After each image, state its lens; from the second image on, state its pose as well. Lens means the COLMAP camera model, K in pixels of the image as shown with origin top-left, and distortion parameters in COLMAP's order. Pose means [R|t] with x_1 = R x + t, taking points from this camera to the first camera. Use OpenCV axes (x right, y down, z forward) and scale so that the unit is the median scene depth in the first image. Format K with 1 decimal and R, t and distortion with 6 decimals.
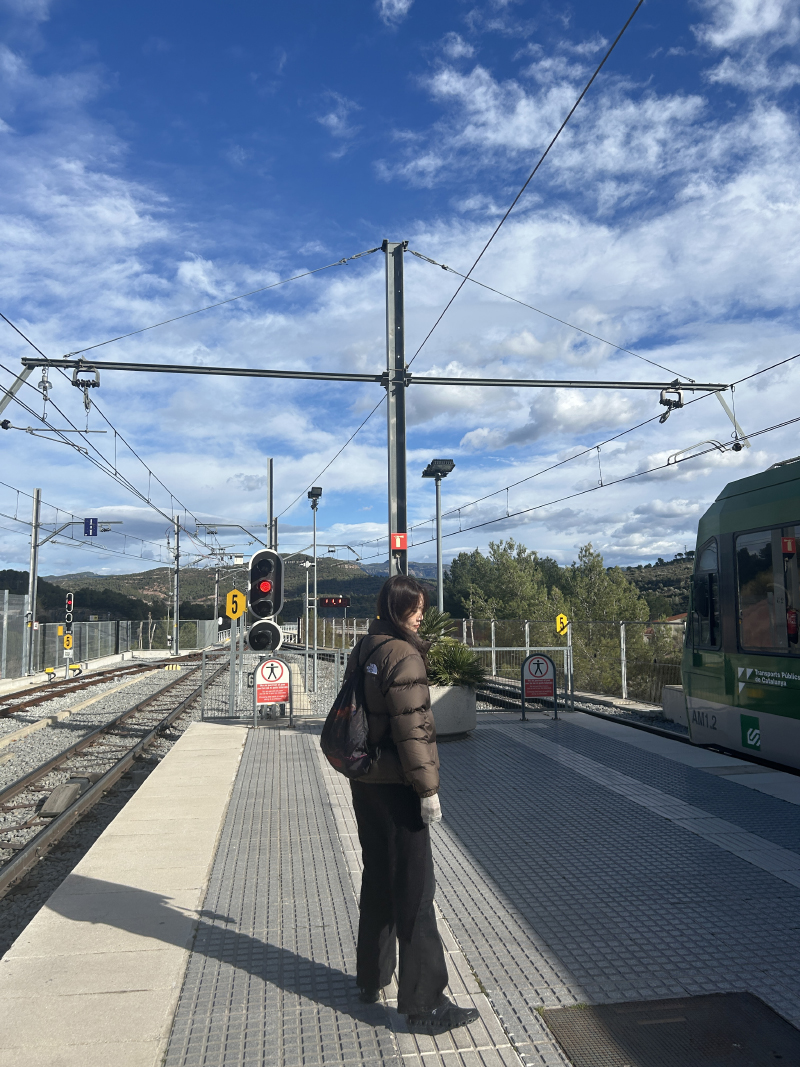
lens RADIAL K [[797.1, 0, 402.0], [0, 797.1, 542.7], [0, 0, 1]] dist [0.047676, -0.050288]
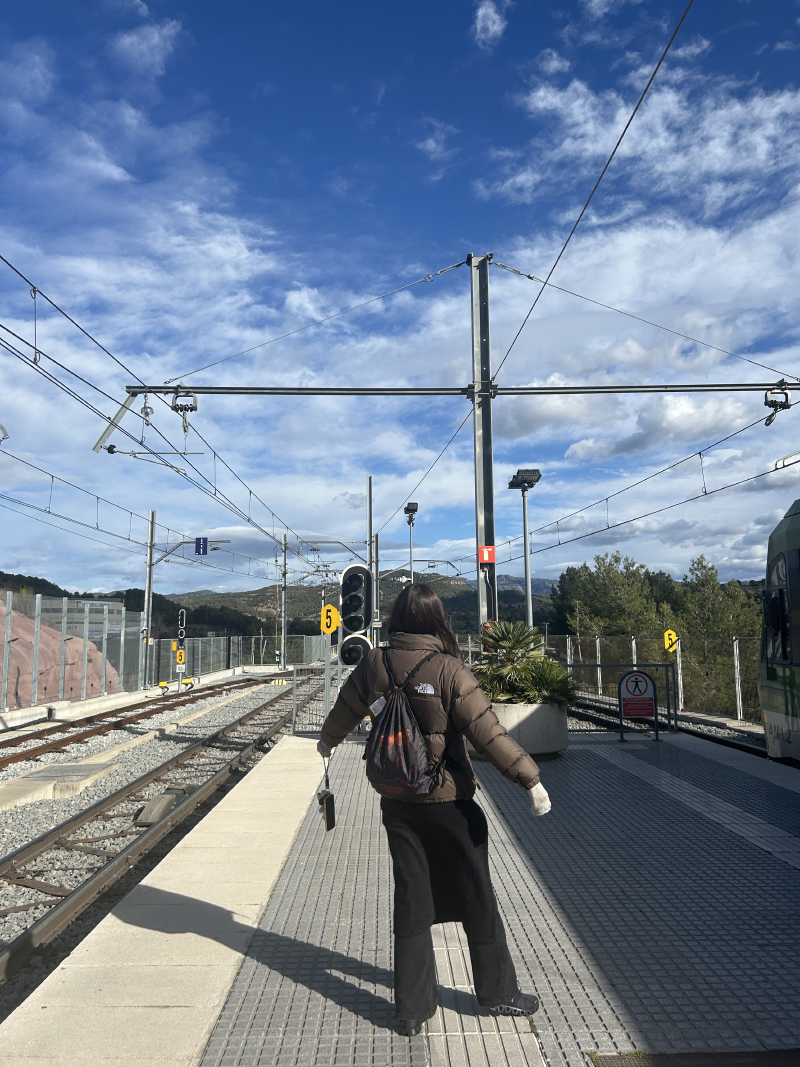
lens RADIAL K [[797.0, 0, 399.9], [0, 797.0, 528.6], [0, 0, 1]] dist [0.049275, -0.055121]
pose [[0.990598, -0.017915, -0.135623, 0.013450], [0.012754, 0.999165, -0.038822, 0.001961], [0.136206, 0.036727, 0.990000, 0.005973]]
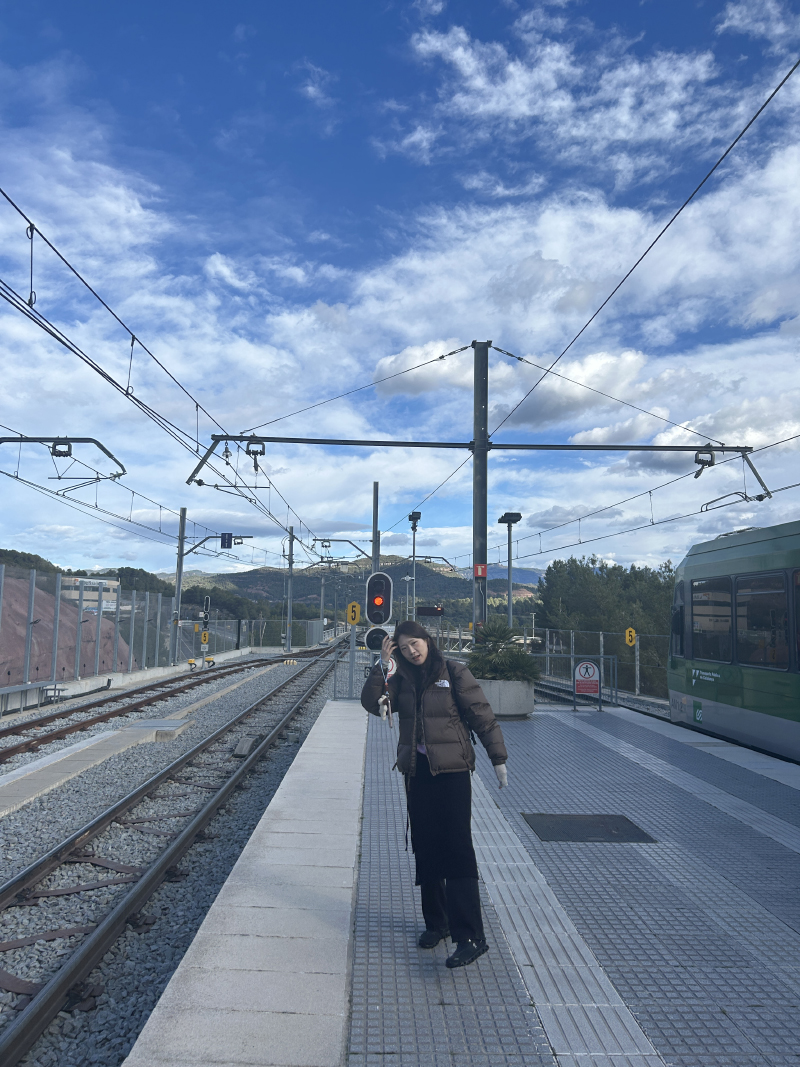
lens RADIAL K [[805.0, 0, 389.8], [0, 805.0, 528.5], [0, 0, 1]] dist [0.071808, -0.054871]
pose [[0.990655, 0.012734, -0.135794, 0.015592], [-0.015471, 0.999697, -0.019121, -0.025223], [0.135510, 0.021043, 0.990553, -0.198541]]
